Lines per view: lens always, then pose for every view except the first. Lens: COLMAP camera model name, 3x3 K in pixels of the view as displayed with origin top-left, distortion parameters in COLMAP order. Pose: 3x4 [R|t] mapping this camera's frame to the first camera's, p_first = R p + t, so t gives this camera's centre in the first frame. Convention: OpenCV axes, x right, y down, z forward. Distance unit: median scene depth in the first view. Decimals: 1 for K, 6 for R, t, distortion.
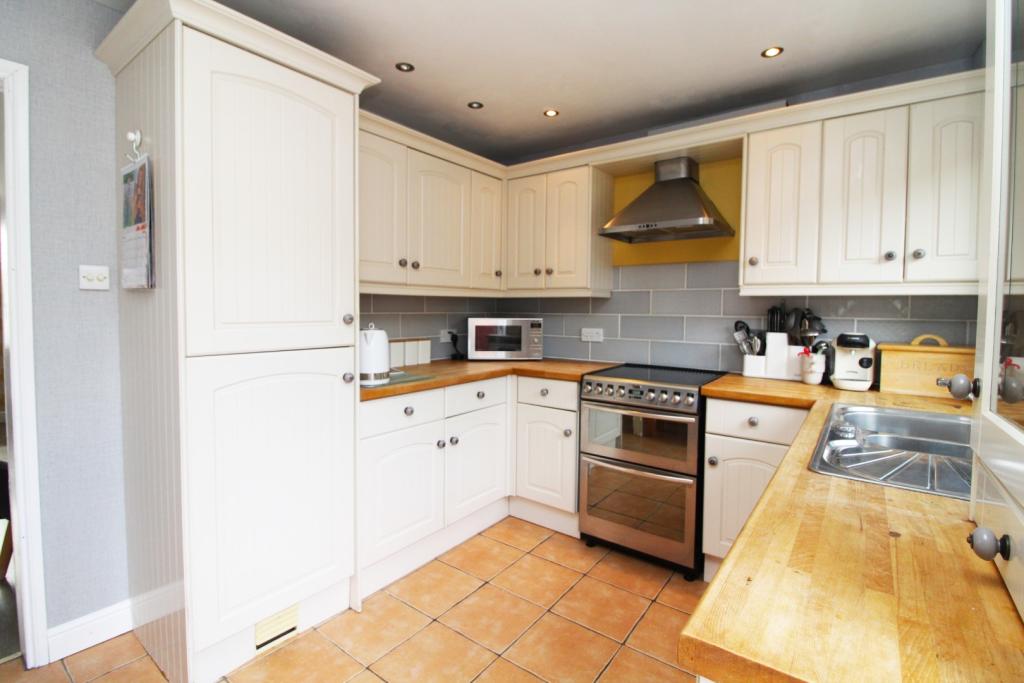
lens RADIAL K [[471.8, 0, 510.0], [0, 471.8, 323.0], [0, 0, 1]] dist [0.000369, -0.012485]
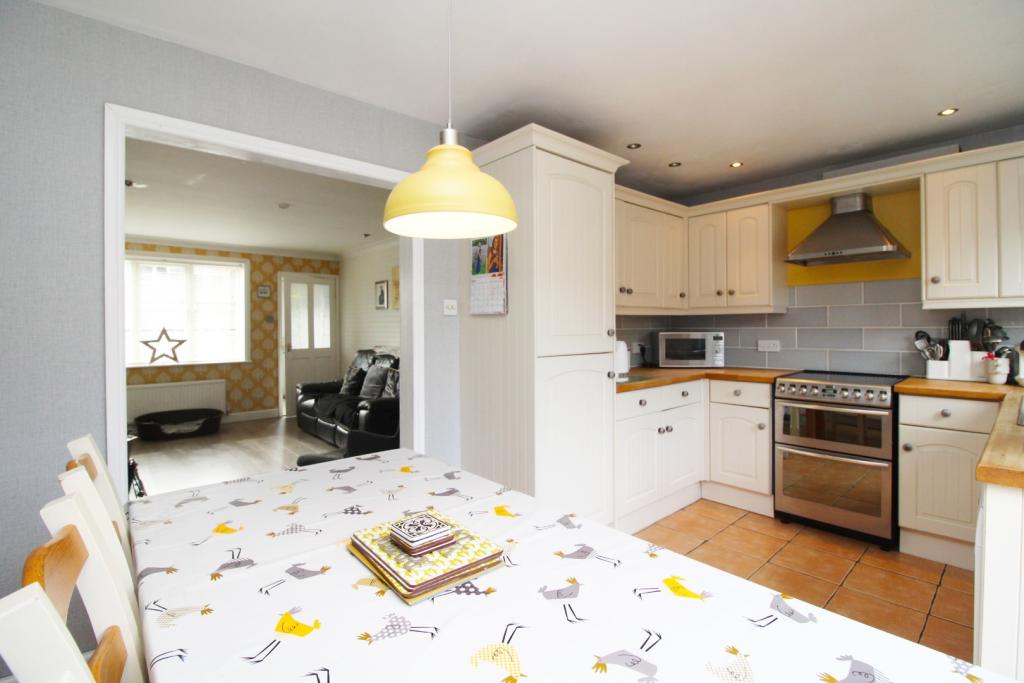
lens RADIAL K [[471.8, 0, 510.0], [0, 471.8, 323.0], [0, 0, 1]] dist [0.000369, -0.012485]
pose [[0.980293, -0.018476, -0.196682, -0.285847], [0.010459, 0.999074, -0.041723, 0.014246], [0.197270, 0.038844, 0.979579, -0.338000]]
